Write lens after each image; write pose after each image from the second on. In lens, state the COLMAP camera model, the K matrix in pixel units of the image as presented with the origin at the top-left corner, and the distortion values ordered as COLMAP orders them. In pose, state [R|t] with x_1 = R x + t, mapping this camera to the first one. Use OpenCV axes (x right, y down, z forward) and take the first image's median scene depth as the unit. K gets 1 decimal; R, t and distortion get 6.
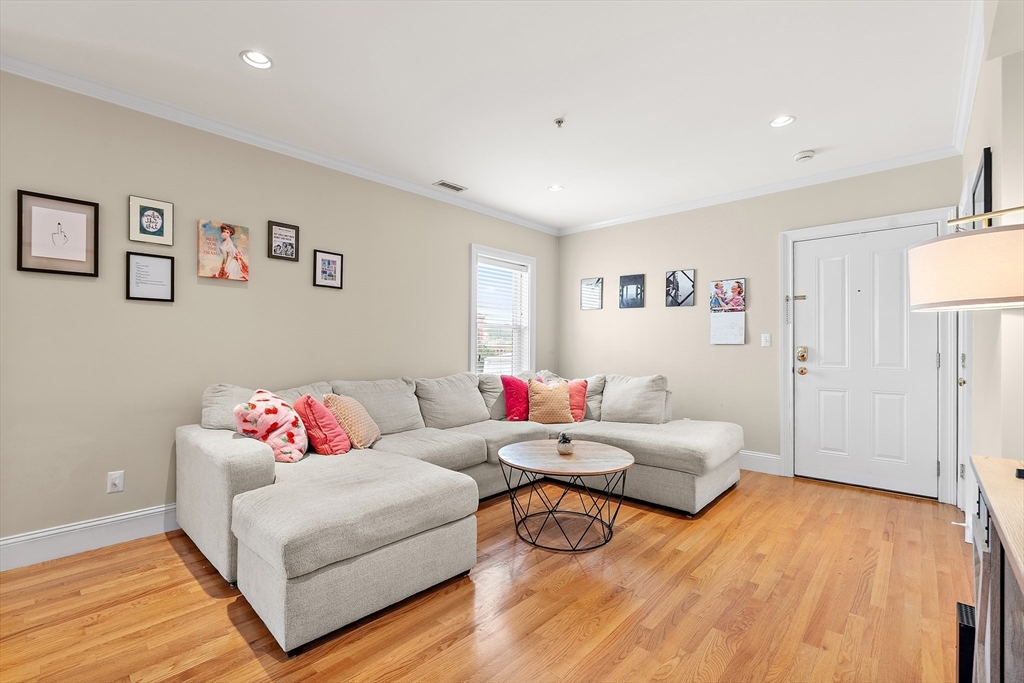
lens RADIAL K [[456.2, 0, 508.6], [0, 456.2, 342.0], [0, 0, 1]] dist [-0.004000, -0.000741]
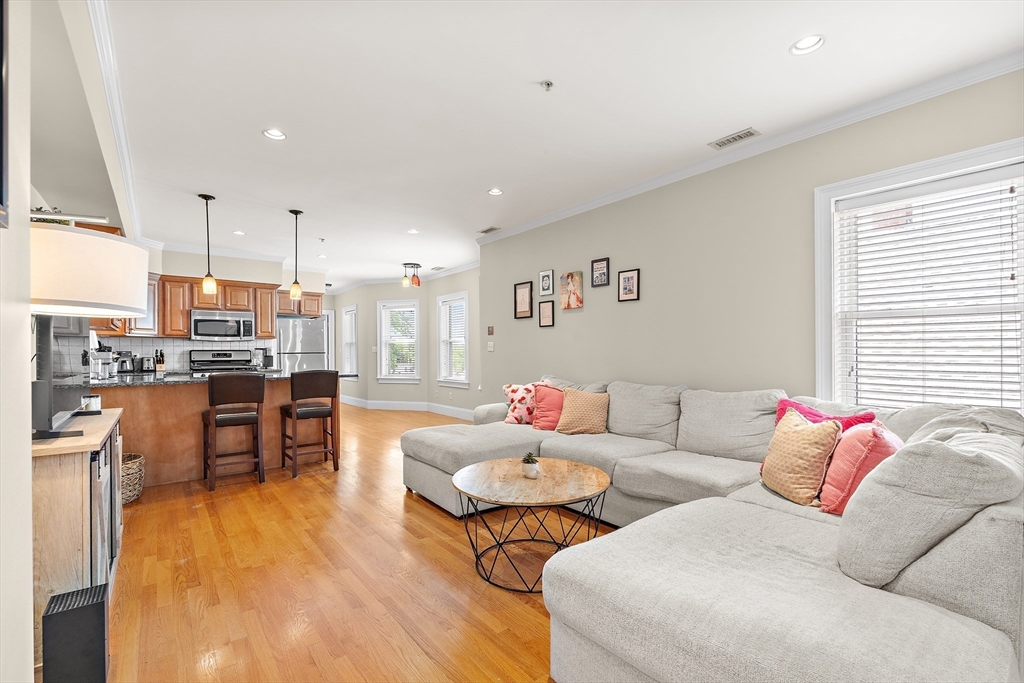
lens RADIAL K [[455.1, 0, 512.0], [0, 455.1, 347.1], [0, 0, 1]] dist [-0.001489, -0.000152]
pose [[-0.162325, -0.009370, -0.986693, 0.682123], [0.011449, 0.999870, -0.011379, 0.006719], [0.986671, -0.013144, -0.162196, 0.766514]]
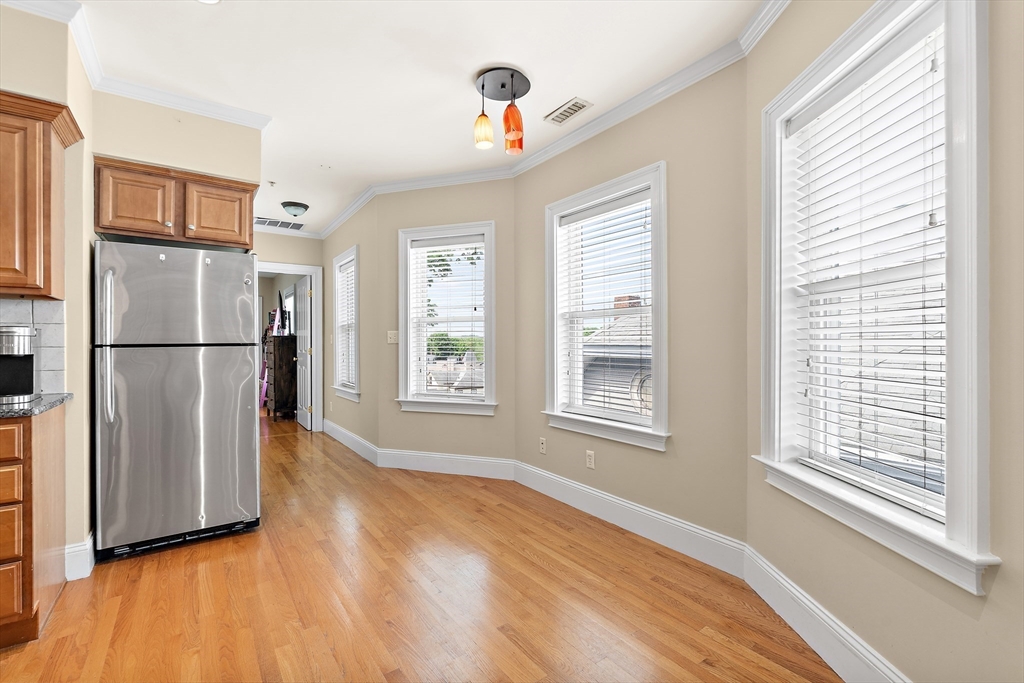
lens RADIAL K [[452.1, 0, 510.5], [0, 452.1, 341.5], [0, 0, 1]] dist [-0.001758, 0.000097]
pose [[-0.209597, -0.002076, -0.977786, -0.467572], [0.007543, 0.999965, -0.003740, 0.000688], [0.977759, -0.008159, -0.209574, 0.212181]]
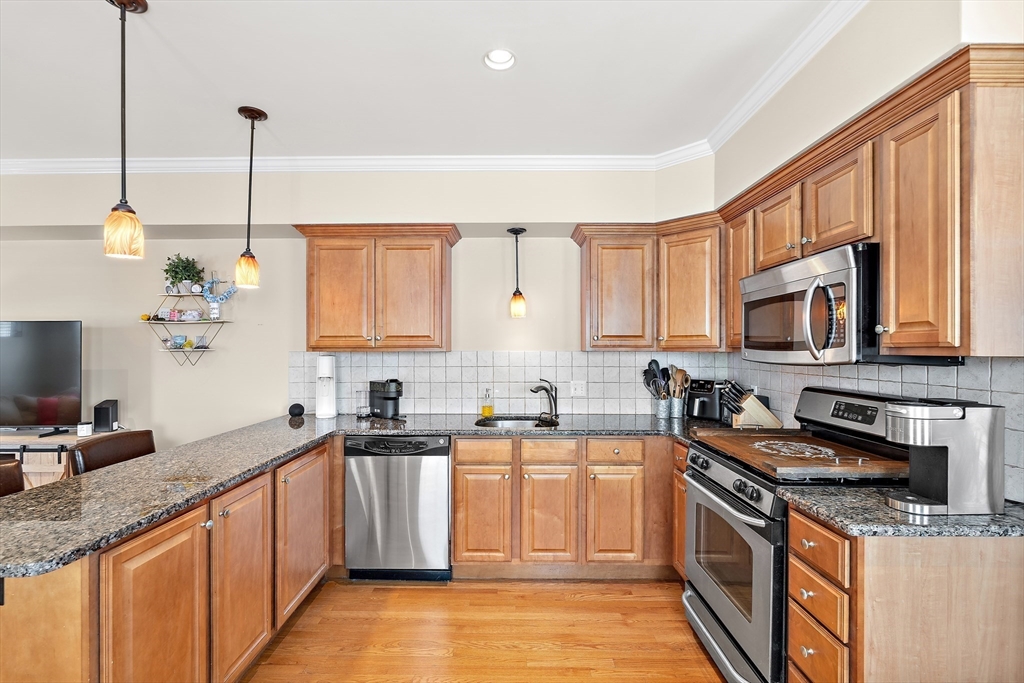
lens RADIAL K [[455.1, 0, 512.0], [0, 455.1, 347.1], [0, 0, 1]] dist [-0.001489, -0.000152]
pose [[-0.670341, 0.001311, 0.742052, -0.851442], [-0.002484, 0.999989, -0.004011, -0.058375], [-0.742049, -0.004532, -0.670330, 0.065935]]
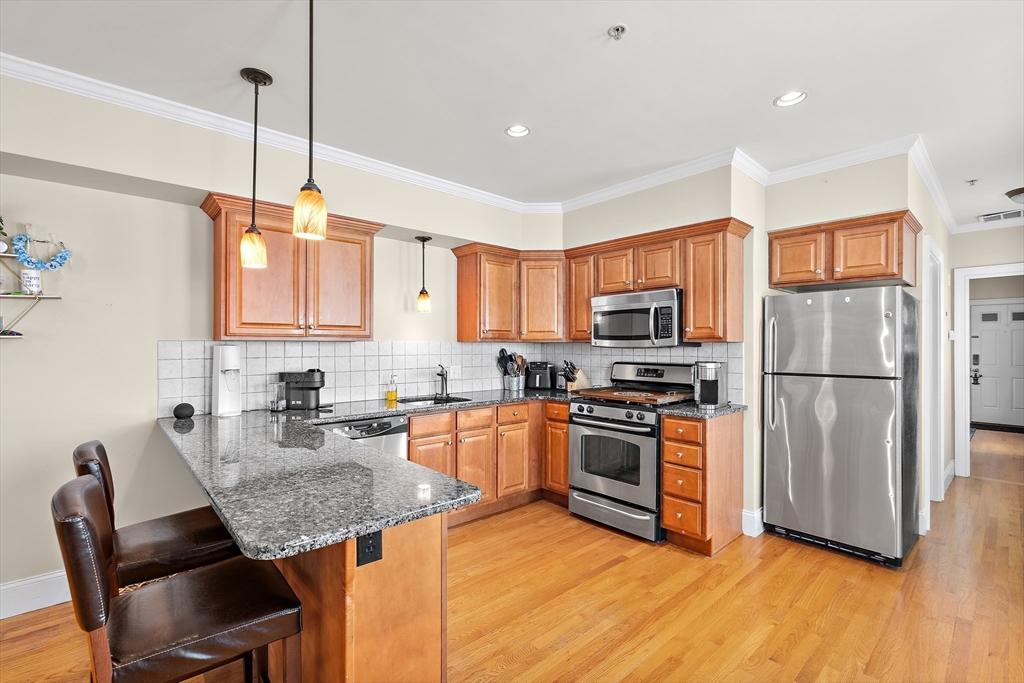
lens RADIAL K [[452.1, 0, 510.5], [0, 452.1, 341.5], [0, 0, 1]] dist [-0.001758, 0.000097]
pose [[-0.994946, -0.000981, 0.100402, -0.554968], [-0.002077, 0.999939, -0.010808, -0.045537], [-0.100386, -0.010962, -0.994888, 0.407019]]
